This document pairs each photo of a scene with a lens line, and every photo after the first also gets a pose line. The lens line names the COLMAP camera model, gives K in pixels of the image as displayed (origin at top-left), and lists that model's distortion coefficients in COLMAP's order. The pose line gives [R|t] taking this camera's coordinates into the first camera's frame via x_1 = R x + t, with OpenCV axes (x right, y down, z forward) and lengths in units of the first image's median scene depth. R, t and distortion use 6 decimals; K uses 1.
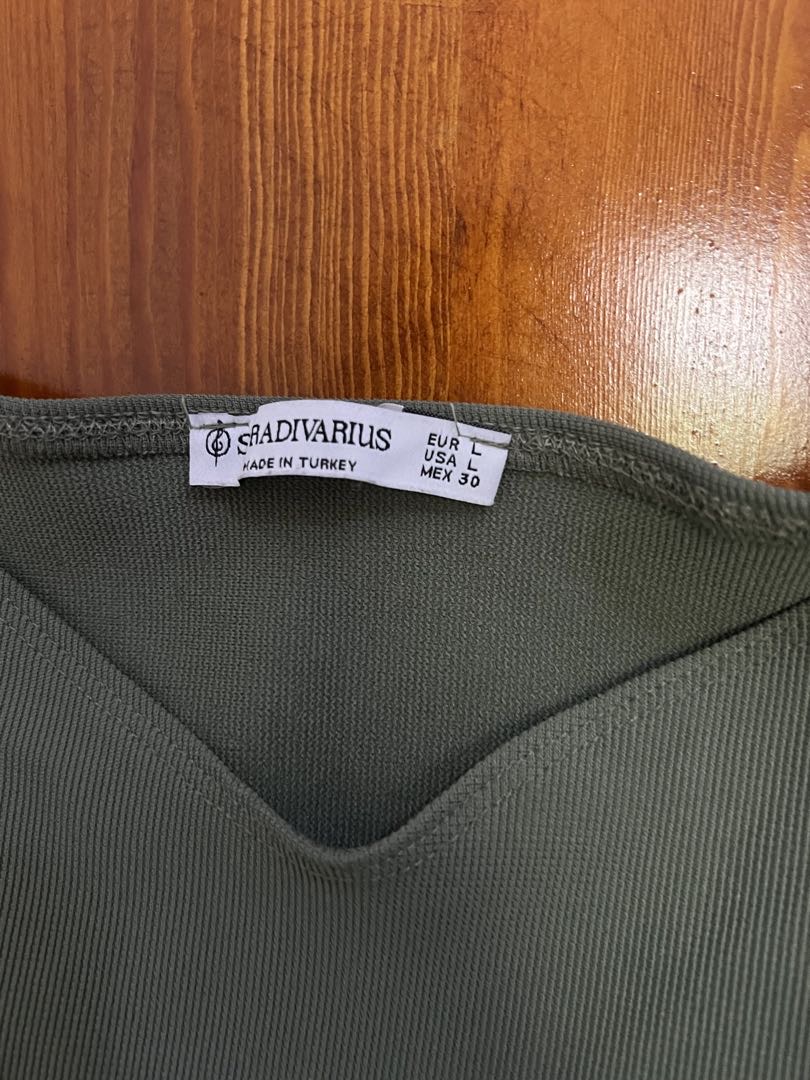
lens RADIAL K [[845.2, 0, 405.0], [0, 845.2, 540.0], [0, 0, 1]] dist [0.025567, -0.032322]
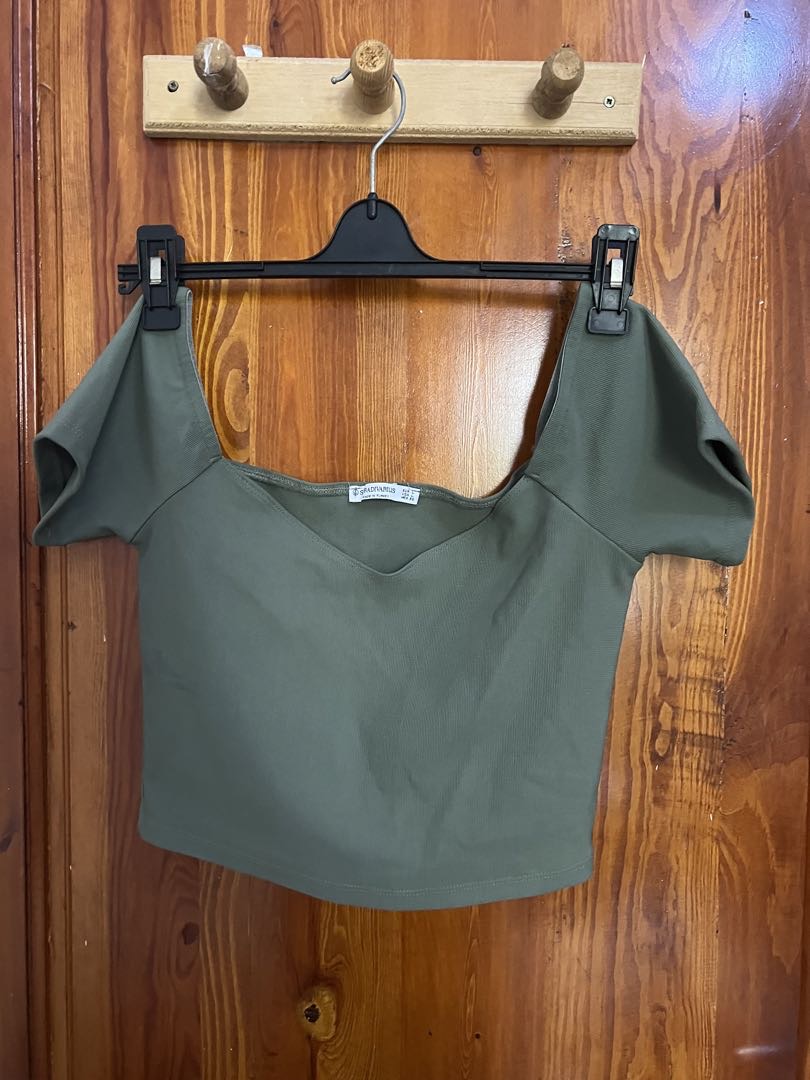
lens RADIAL K [[845.2, 0, 405.0], [0, 845.2, 540.0], [0, 0, 1]] dist [0.025567, -0.032322]
pose [[0.992944, -0.022906, 0.116354, -0.479804], [0.029012, 0.998274, -0.051062, 0.370465], [-0.114984, 0.054077, 0.991894, -3.421027]]
